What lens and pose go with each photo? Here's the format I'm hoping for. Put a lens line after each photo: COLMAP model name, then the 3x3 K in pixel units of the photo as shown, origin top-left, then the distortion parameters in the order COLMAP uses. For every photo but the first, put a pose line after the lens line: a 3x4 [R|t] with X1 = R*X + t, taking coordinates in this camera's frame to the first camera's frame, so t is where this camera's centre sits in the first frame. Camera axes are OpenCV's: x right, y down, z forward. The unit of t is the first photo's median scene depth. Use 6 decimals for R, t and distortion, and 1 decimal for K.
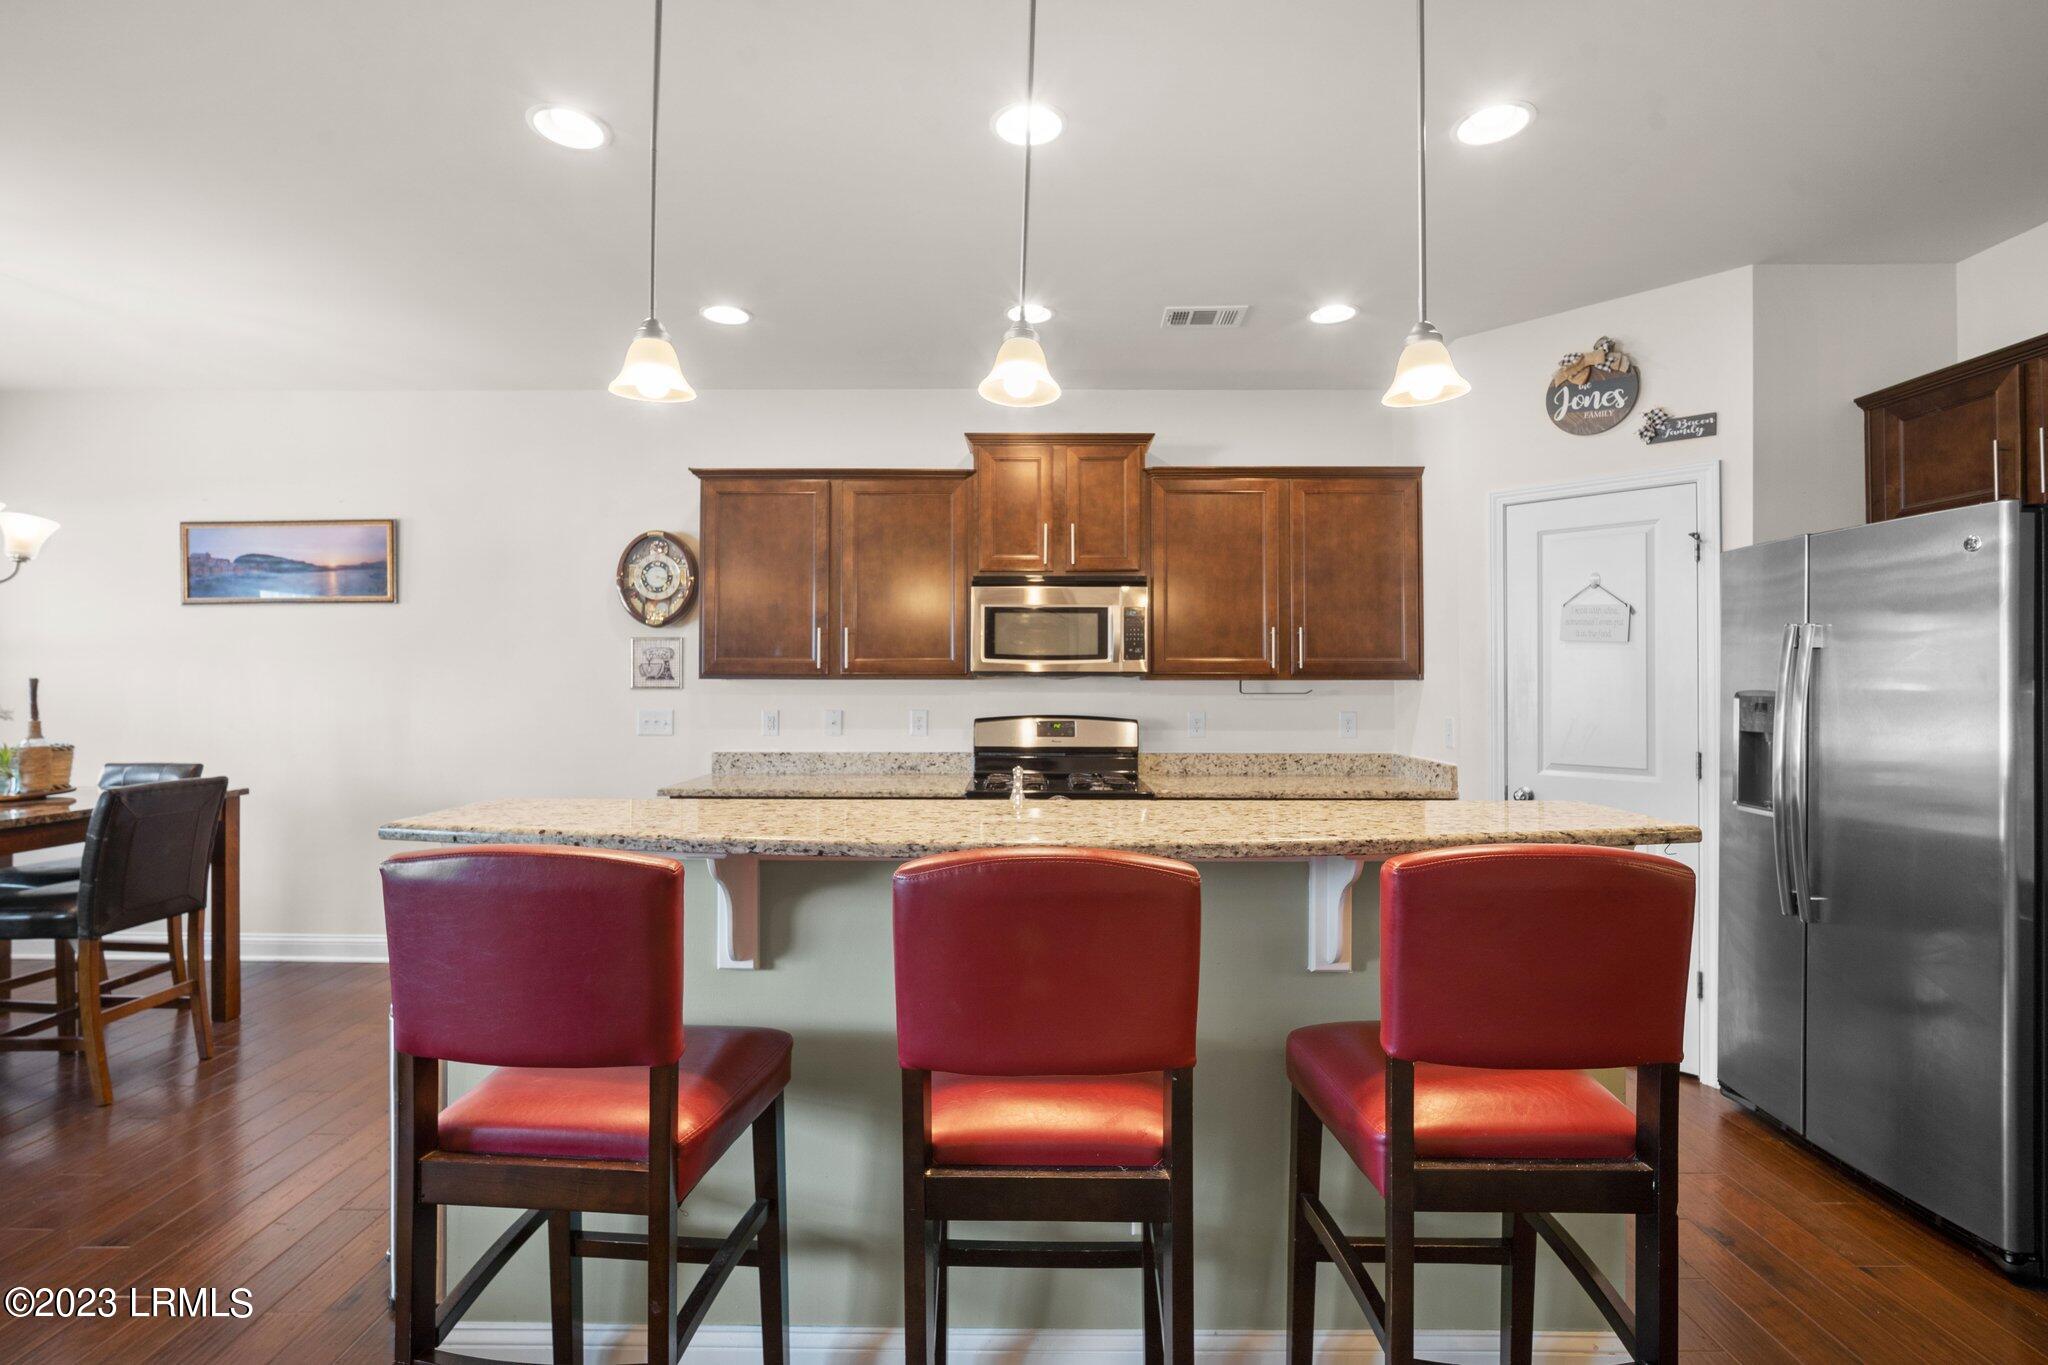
lens RADIAL K [[916.0, 0, 1021.2], [0, 916.0, 669.9], [0, 0, 1]] dist [-0.010743, 0.000740]
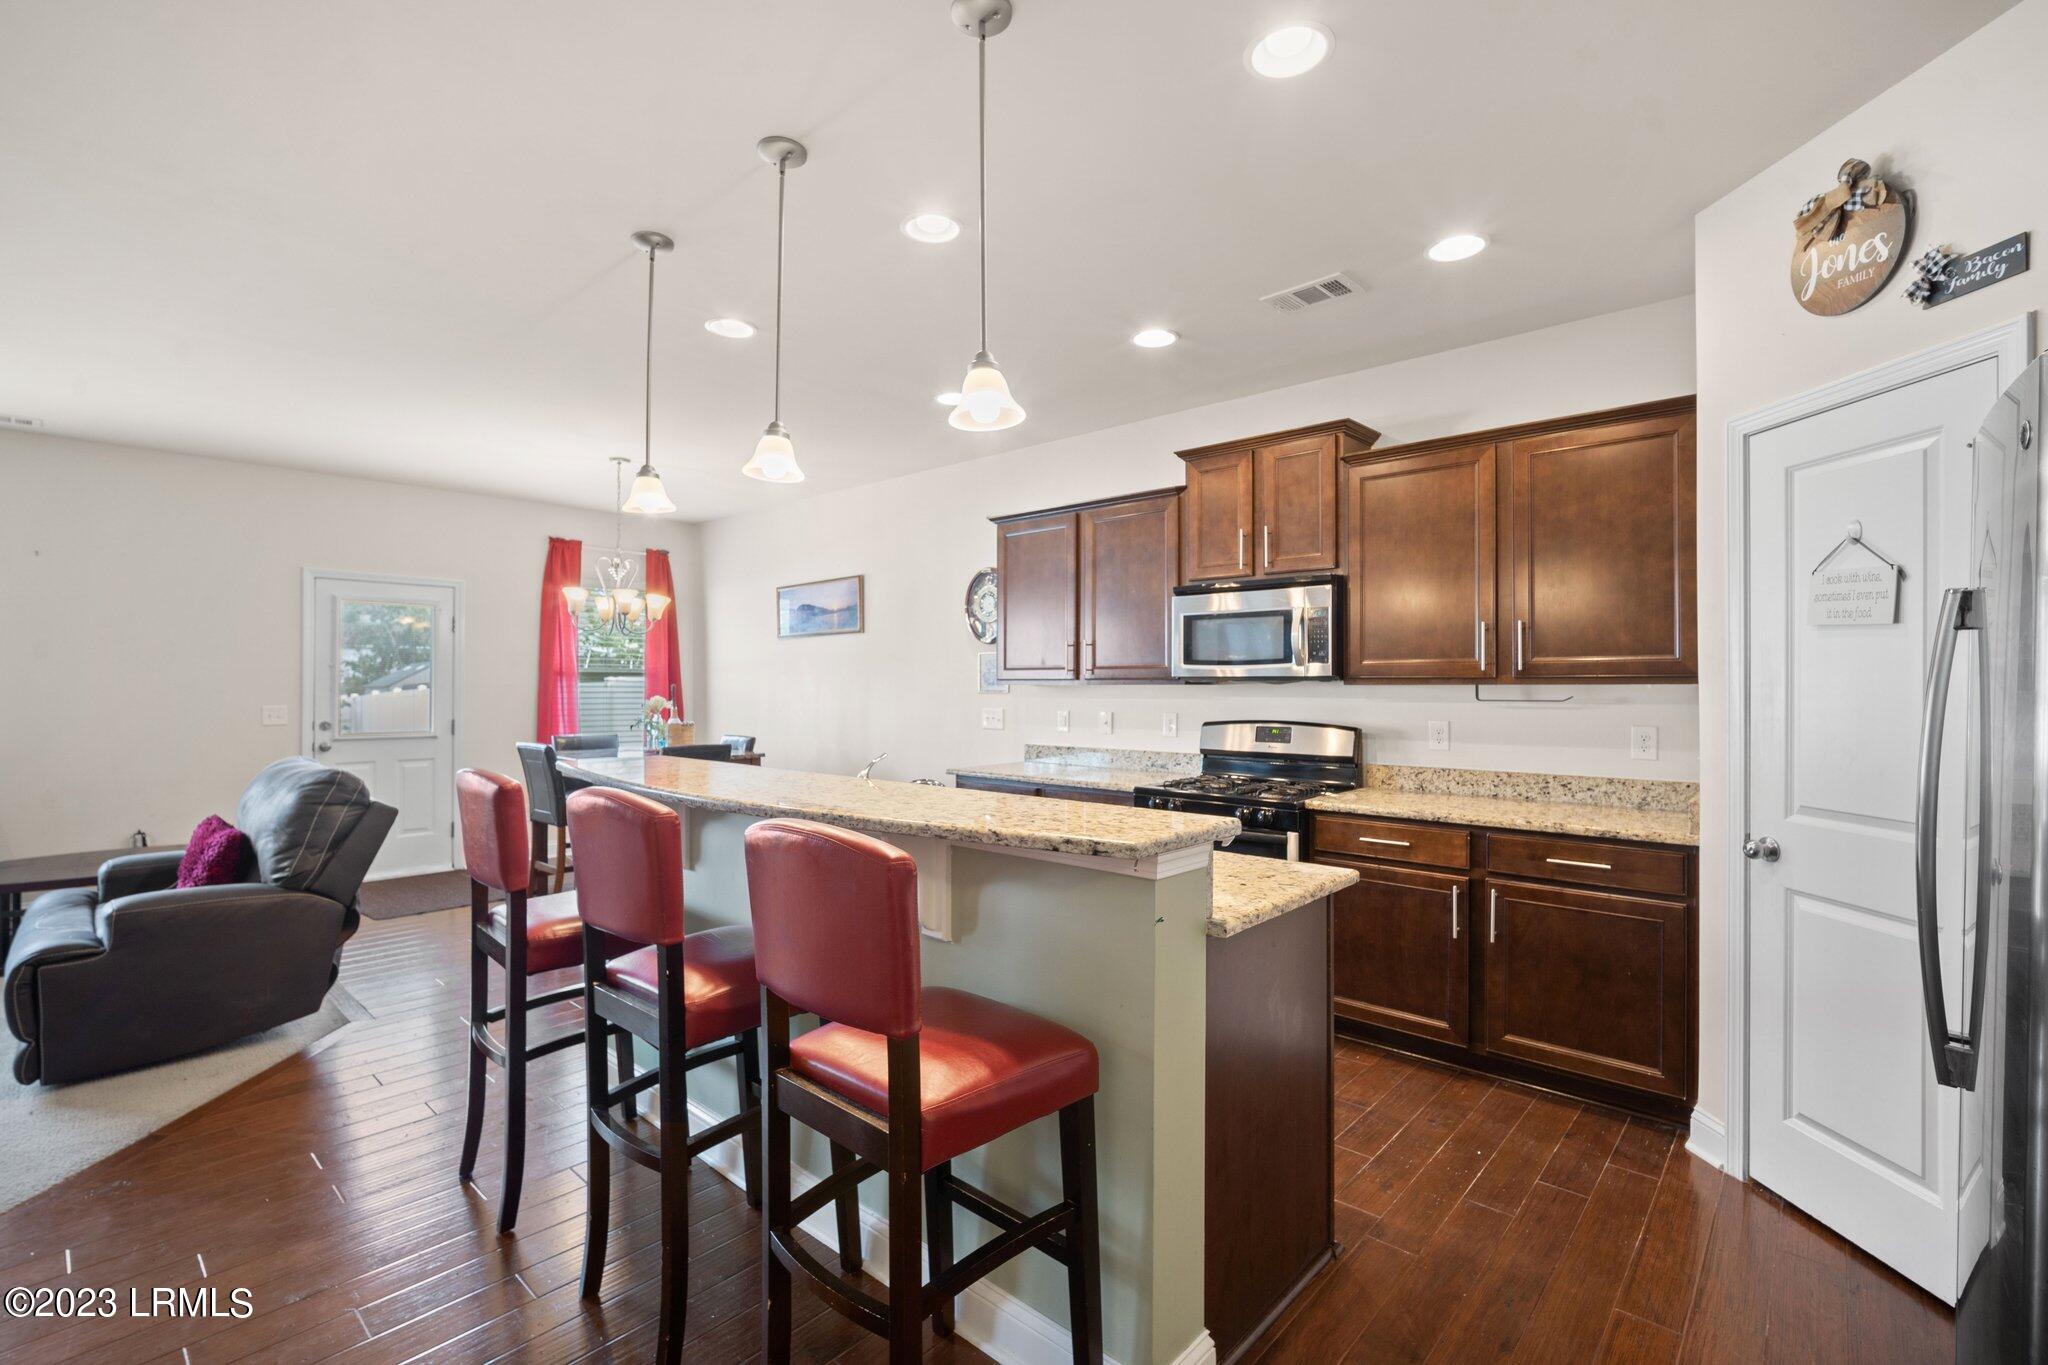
lens RADIAL K [[900.7, 0, 1031.7], [0, 900.7, 685.2], [0, 0, 1]] dist [-0.008641, 0.000439]
pose [[0.754354, -0.001234, -0.656466, 0.497795], [0.008199, 0.999938, 0.007542, 0.002073], [0.656416, -0.011072, 0.754318, 0.101332]]
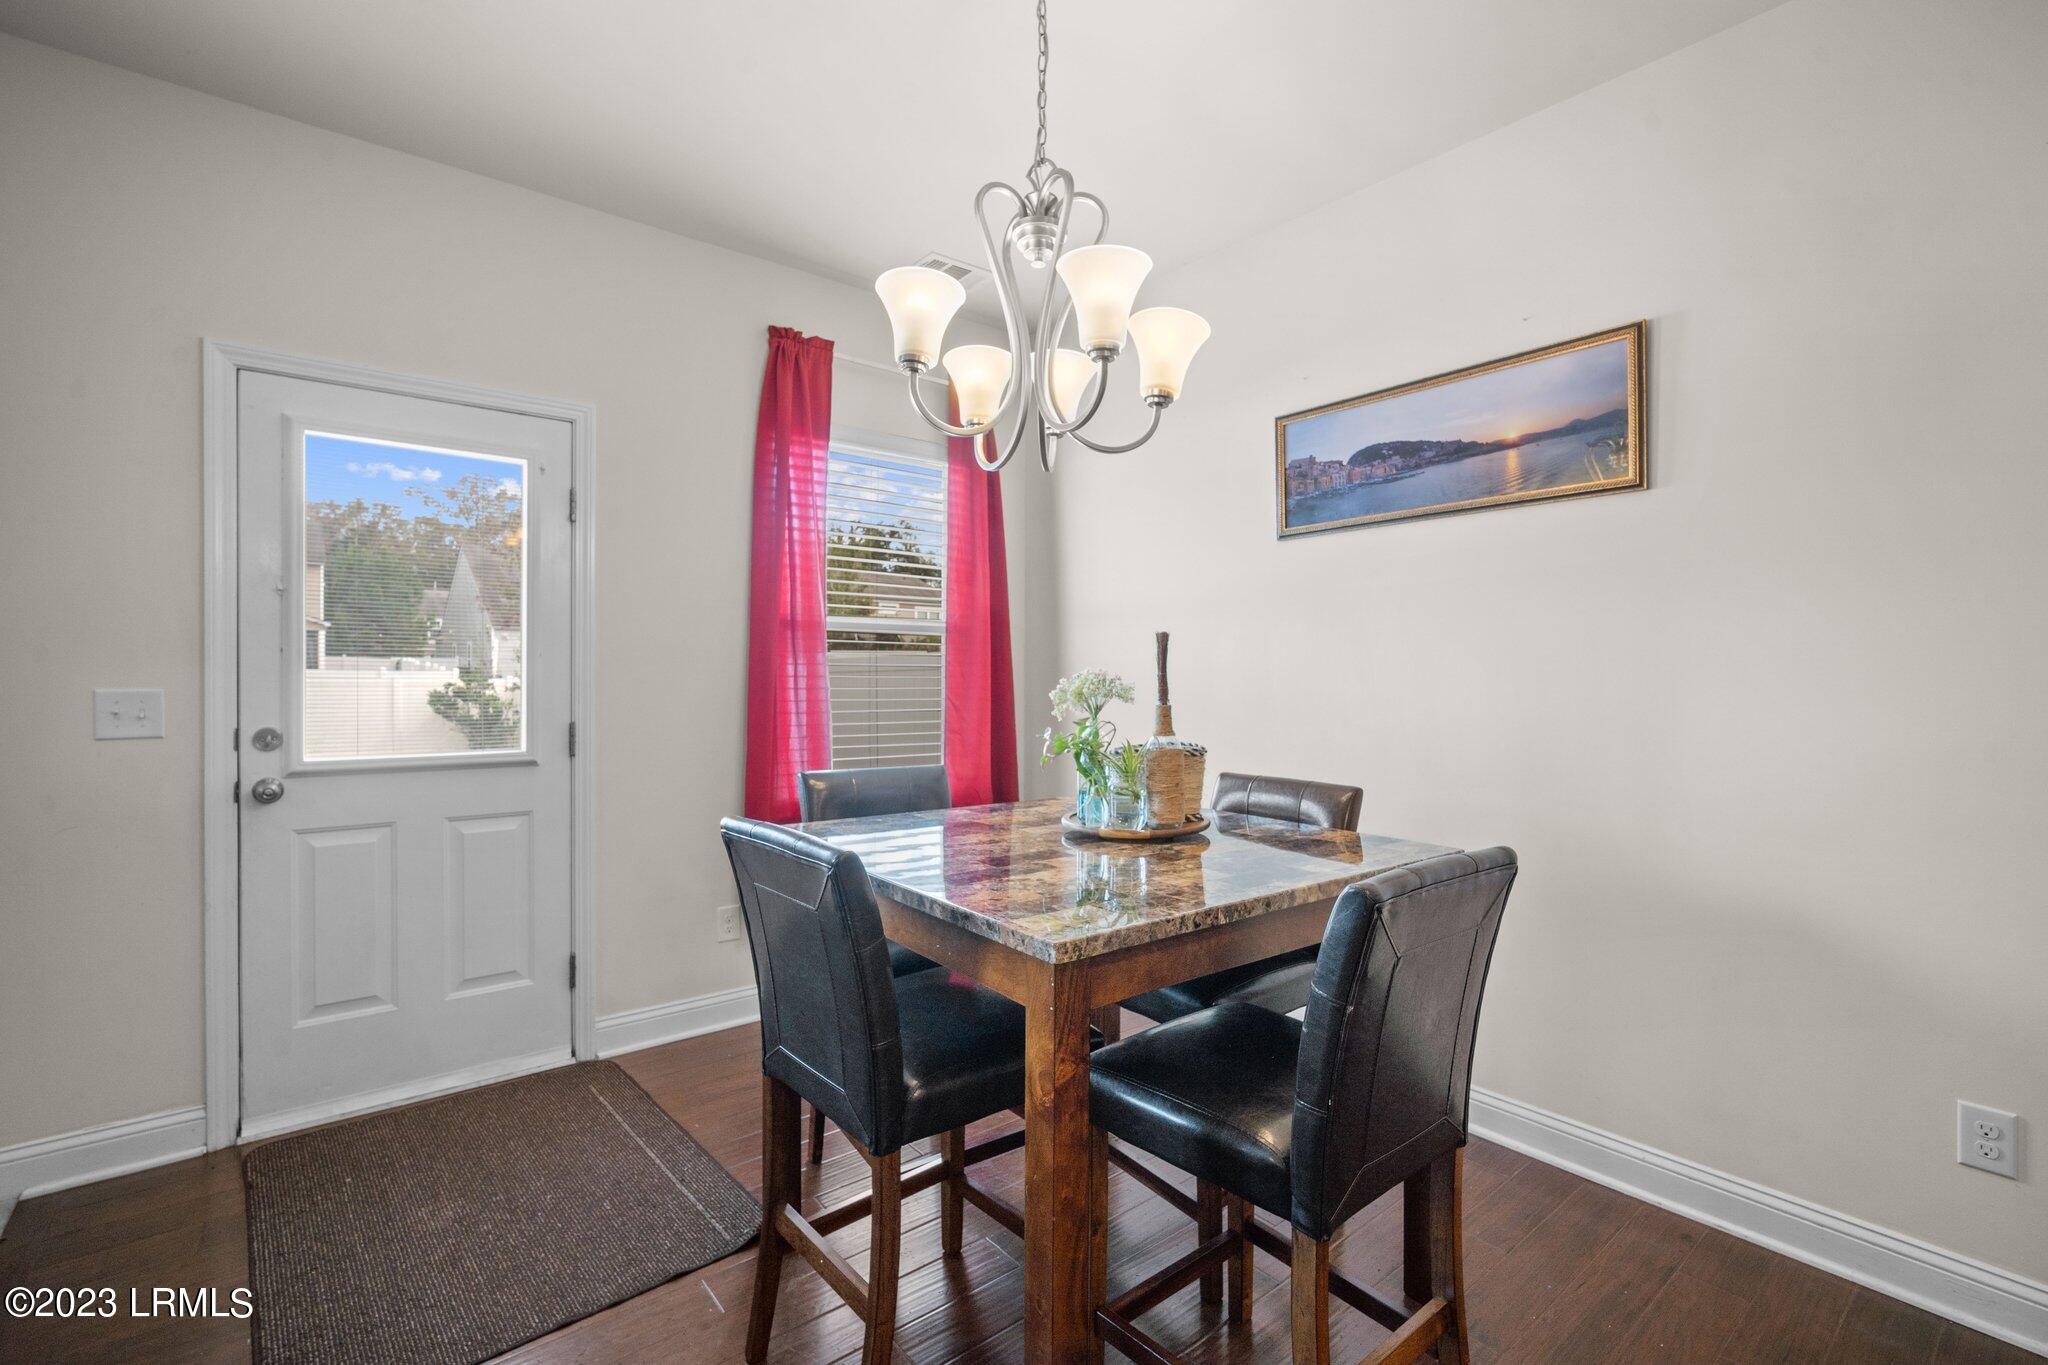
lens RADIAL K [[905.8, 0, 1023.1], [0, 905.8, 682.6], [0, 0, 1]] dist [-0.015417, 0.003987]
pose [[0.641789, 0.007931, -0.766840, -0.569816], [0.004973, 0.999882, 0.014504, 0.027008], [0.766865, -0.013122, 0.641674, 0.451889]]
